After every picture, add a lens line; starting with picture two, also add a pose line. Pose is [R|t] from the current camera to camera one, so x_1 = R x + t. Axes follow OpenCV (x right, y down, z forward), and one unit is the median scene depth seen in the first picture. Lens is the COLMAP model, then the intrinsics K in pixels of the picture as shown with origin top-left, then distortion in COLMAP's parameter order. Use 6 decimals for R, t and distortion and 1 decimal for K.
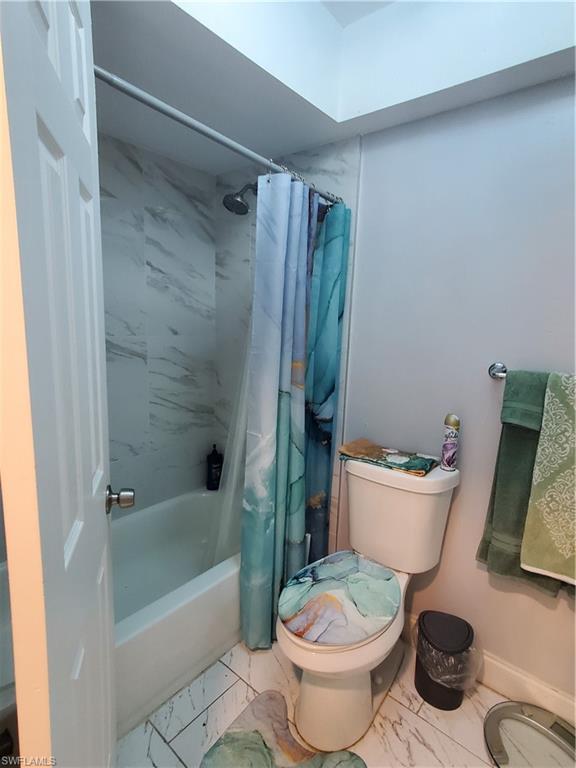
lens RADIAL K [[411.4, 0, 288.0], [0, 411.4, 384.0], [0, 0, 1]] dist [-0.012689, 0.014658]
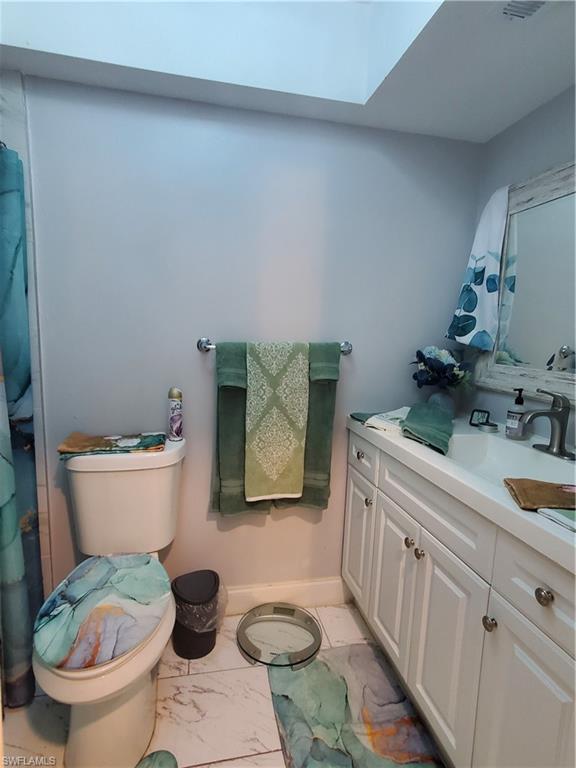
lens RADIAL K [[411.4, 0, 288.0], [0, 411.4, 384.0], [0, 0, 1]] dist [-0.012689, 0.014658]
pose [[0.608796, -0.118581, 0.784414, -0.259230], [0.116257, 0.991427, 0.059647, 0.035827], [-0.784762, 0.054881, 0.617362, 0.113172]]
